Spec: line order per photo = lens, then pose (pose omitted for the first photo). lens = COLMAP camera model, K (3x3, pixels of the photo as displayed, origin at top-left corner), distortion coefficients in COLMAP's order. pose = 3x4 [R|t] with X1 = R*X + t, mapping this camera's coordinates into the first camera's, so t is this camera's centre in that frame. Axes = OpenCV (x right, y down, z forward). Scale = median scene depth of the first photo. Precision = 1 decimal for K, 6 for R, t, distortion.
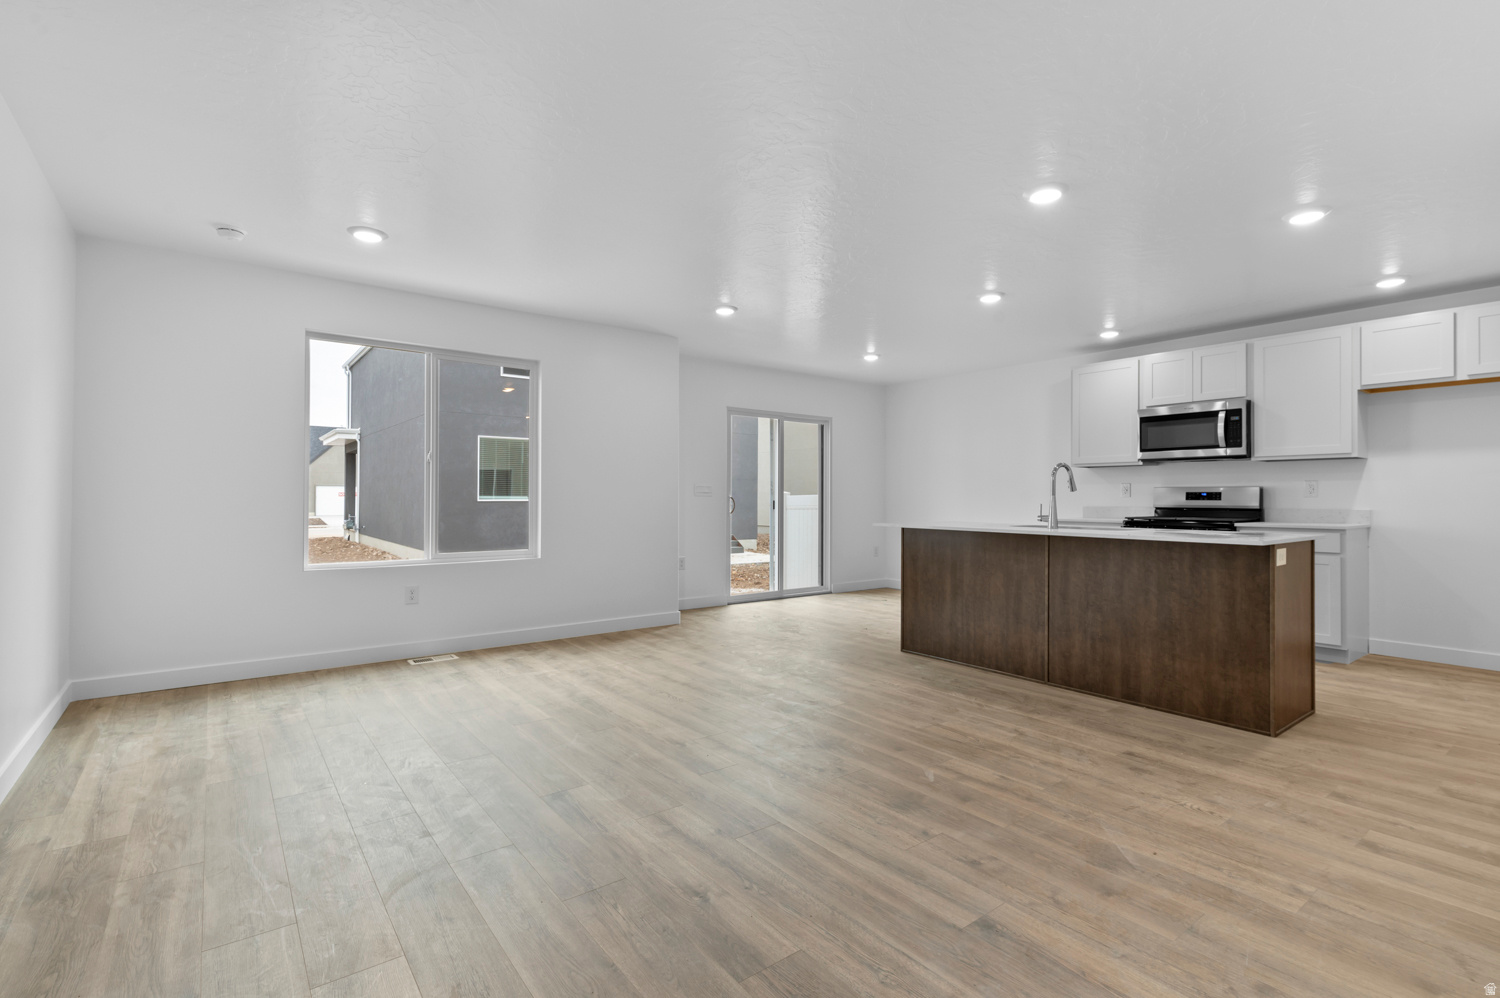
lens RADIAL K [[679.7, 0, 750.3], [0, 679.7, 493.1], [0, 0, 1]] dist [0.004291, 0.000115]
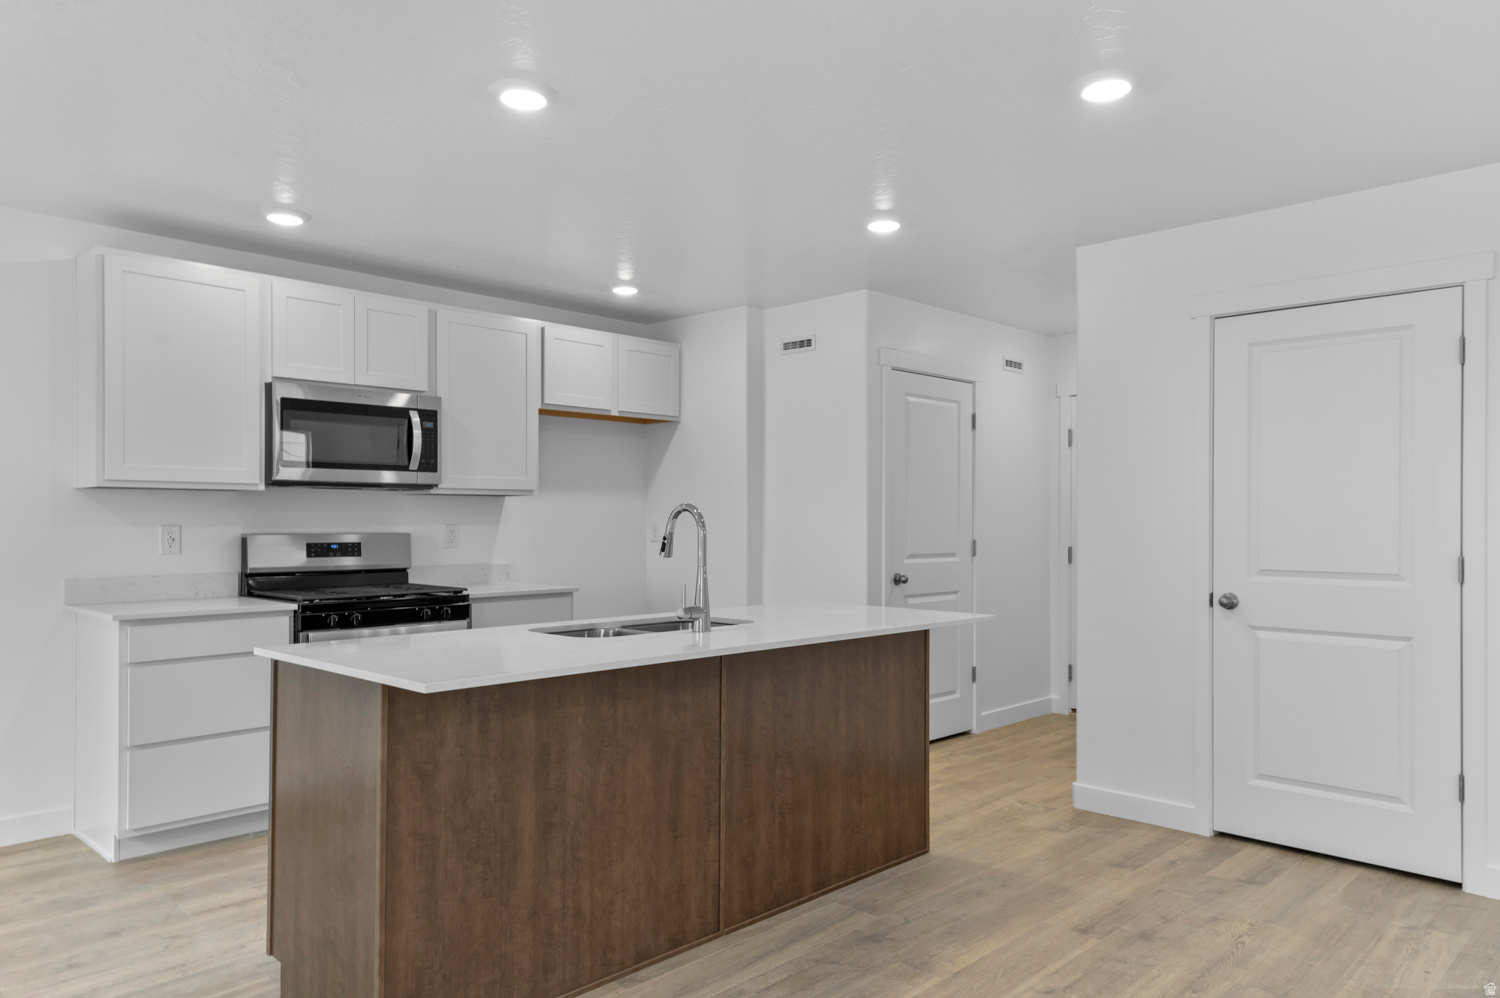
lens RADIAL K [[1023.3, 0, 754.8], [0, 1023.3, 513.5], [0, 0, 1]] dist [0.029667, 0.002398]
pose [[-0.143834, 0.003300, 0.989596, -0.361516], [-0.008128, 0.999957, -0.004516, -0.037443], [-0.989568, -0.008693, -0.143801, 1.159135]]
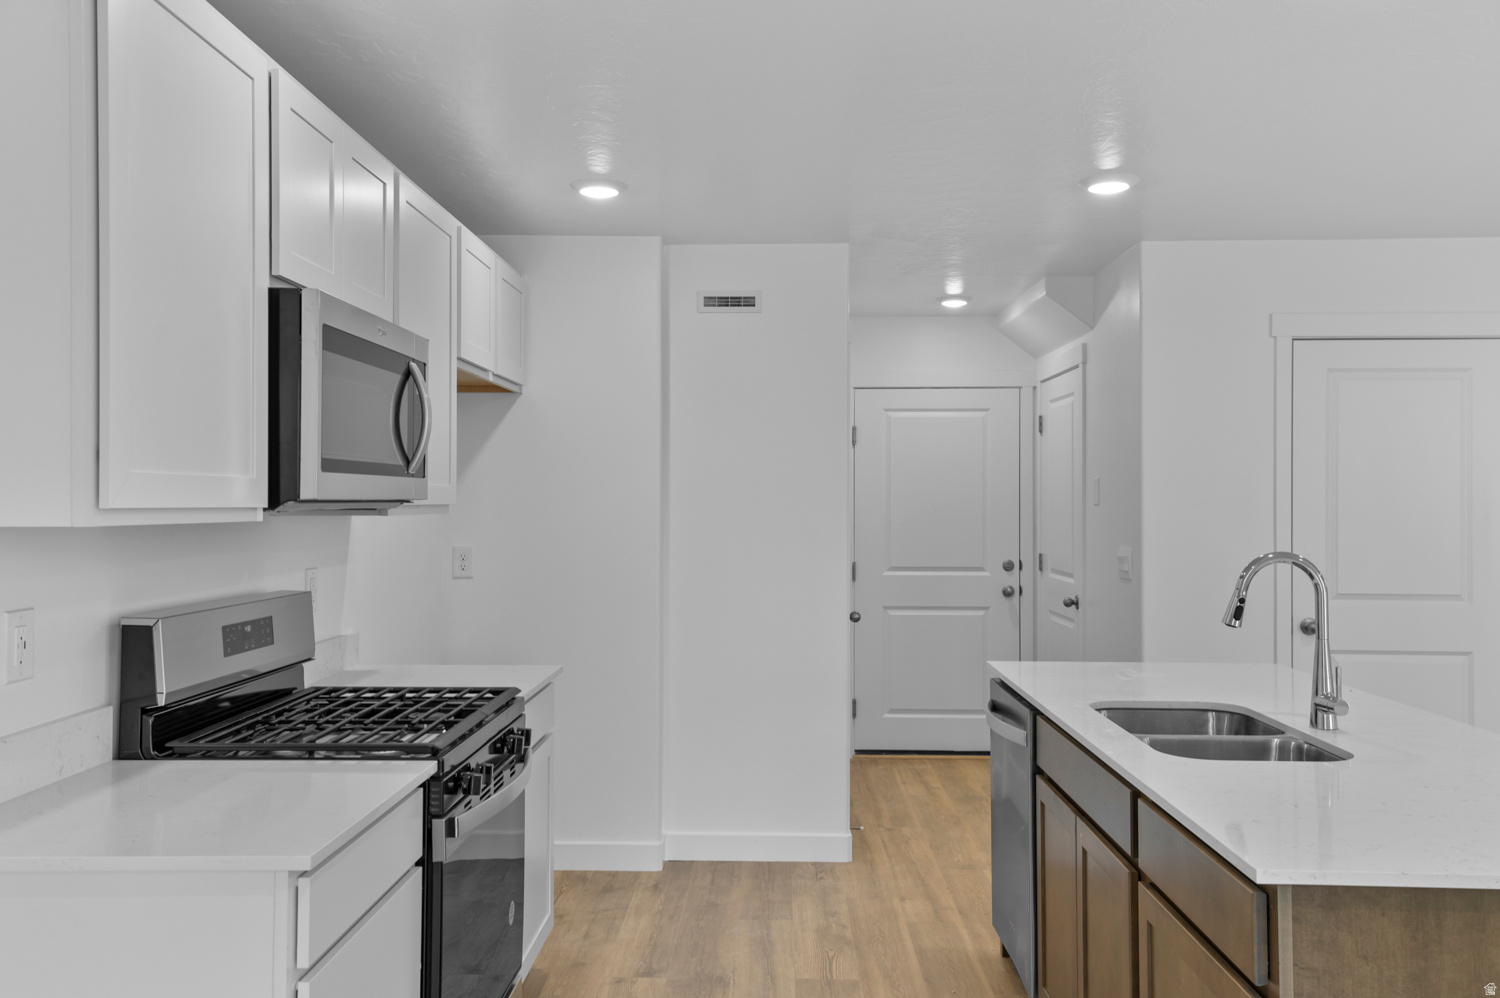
lens RADIAL K [[1232.9, 0, 755.7], [0, 1232.9, 501.2], [0, 0, 1]] dist [0.079639, 0.011783]
pose [[-0.785275, -0.001764, 0.619145, 0.285812], [-0.007847, 0.999944, -0.007104, -0.071535], [-0.619097, -0.010437, -0.785245, 1.899567]]
